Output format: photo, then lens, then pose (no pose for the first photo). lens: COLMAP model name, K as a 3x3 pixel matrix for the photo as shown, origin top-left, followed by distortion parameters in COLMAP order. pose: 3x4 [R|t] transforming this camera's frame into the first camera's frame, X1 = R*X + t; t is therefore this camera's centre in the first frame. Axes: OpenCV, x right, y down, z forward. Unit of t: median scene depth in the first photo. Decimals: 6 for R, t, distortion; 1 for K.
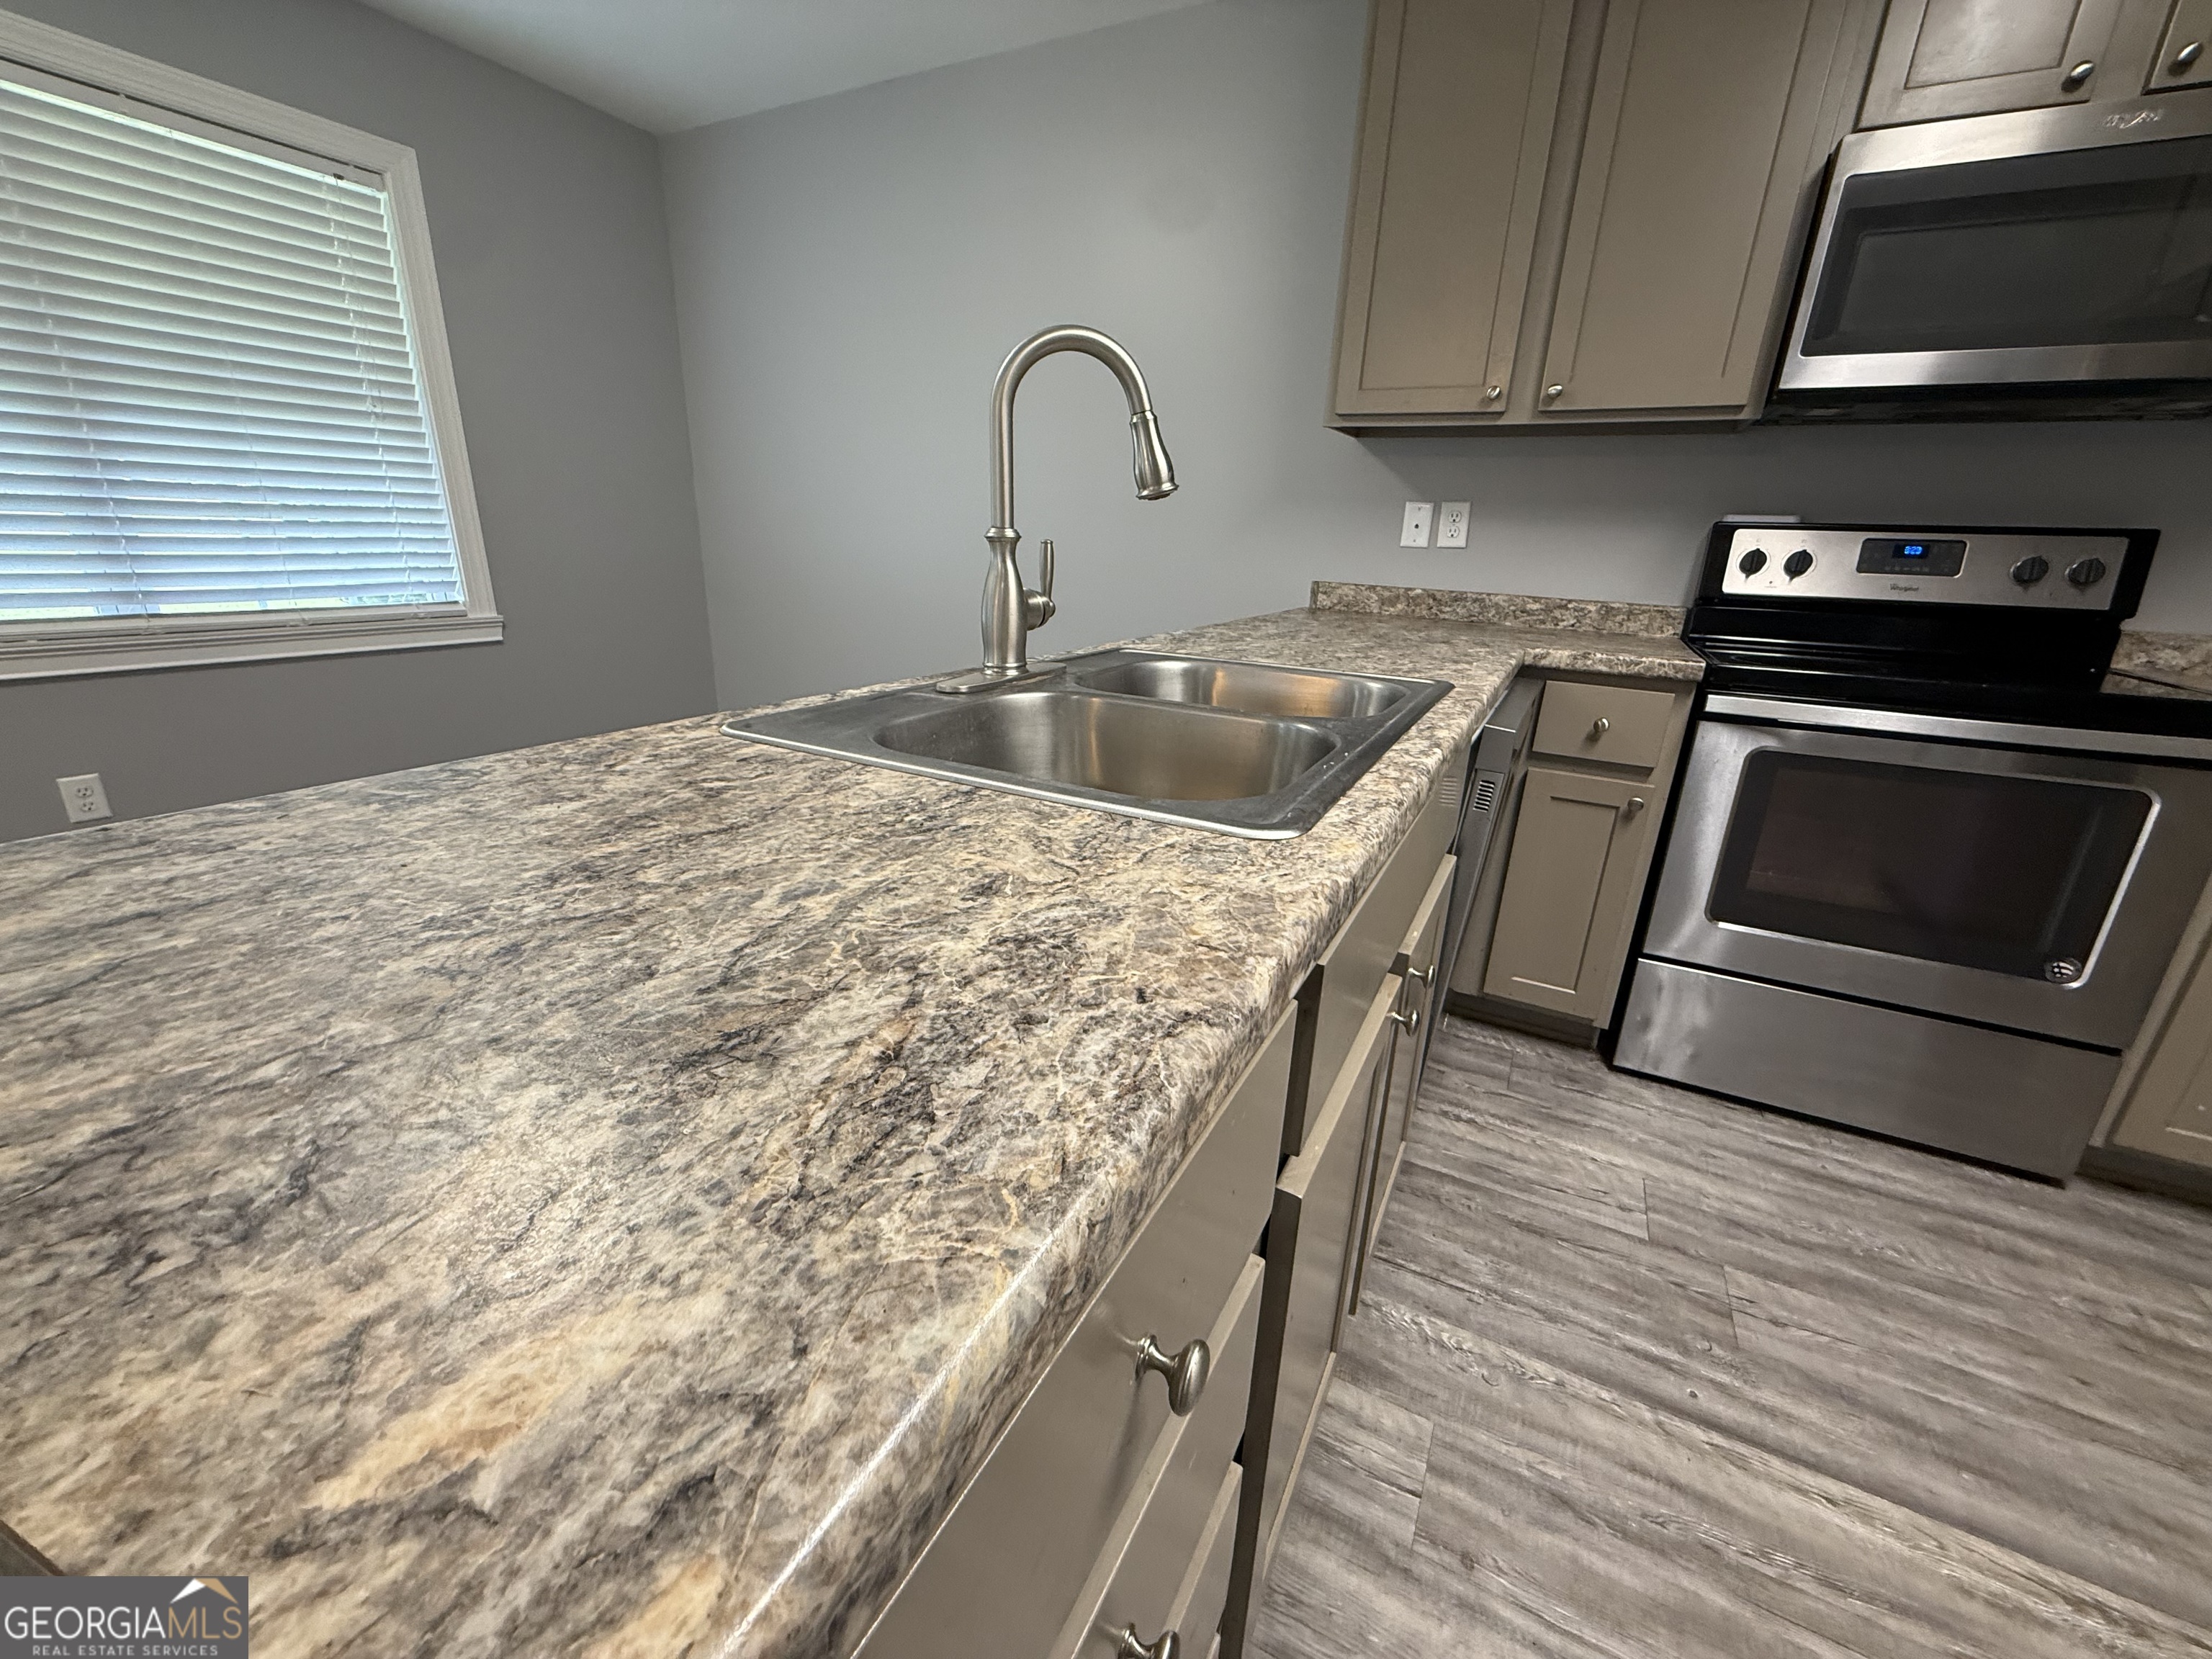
lens RADIAL K [[884.0, 0, 1104.7], [0, 884.0, 836.6], [0, 0, 1]] dist [0.001302, -0.000012]
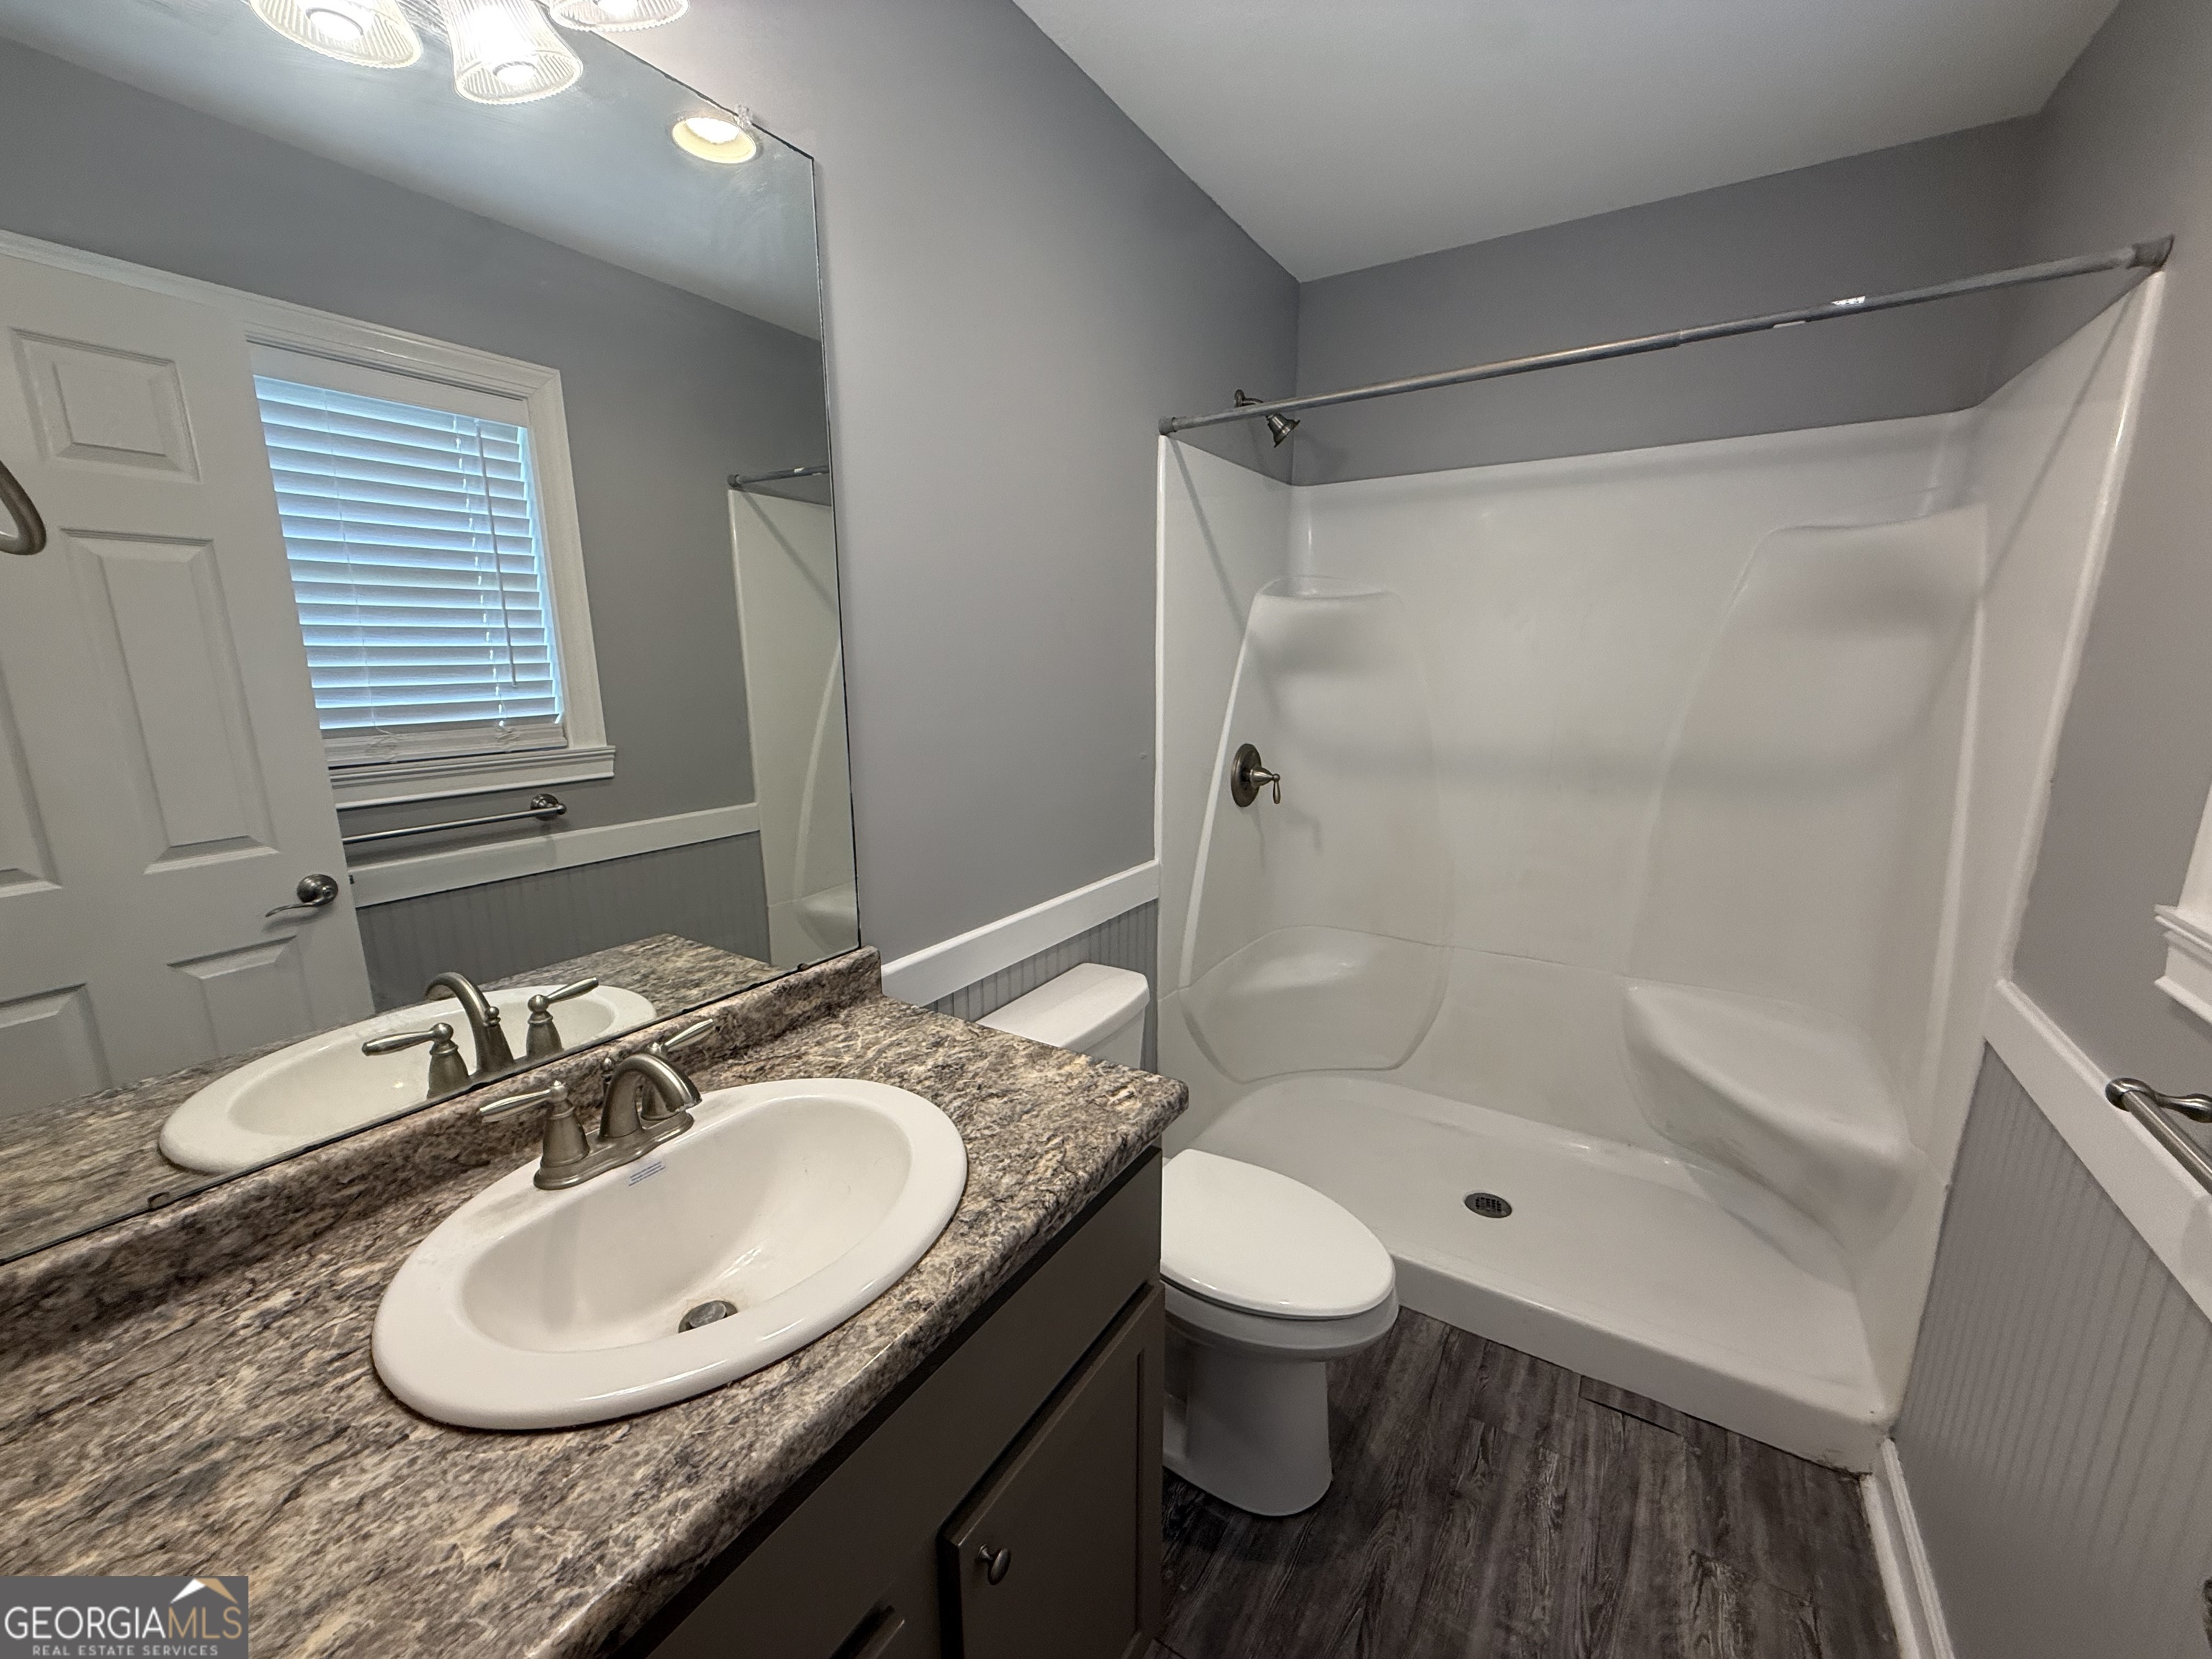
lens RADIAL K [[884.0, 0, 1104.7], [0, 884.0, 836.6], [0, 0, 1]] dist [0.001302, -0.000012]
pose [[0.997143, -0.013855, -0.074256, 0.570858], [0.005054, 0.993069, -0.117421, -0.243508], [0.075368, 0.116710, 0.990302, -1.607902]]
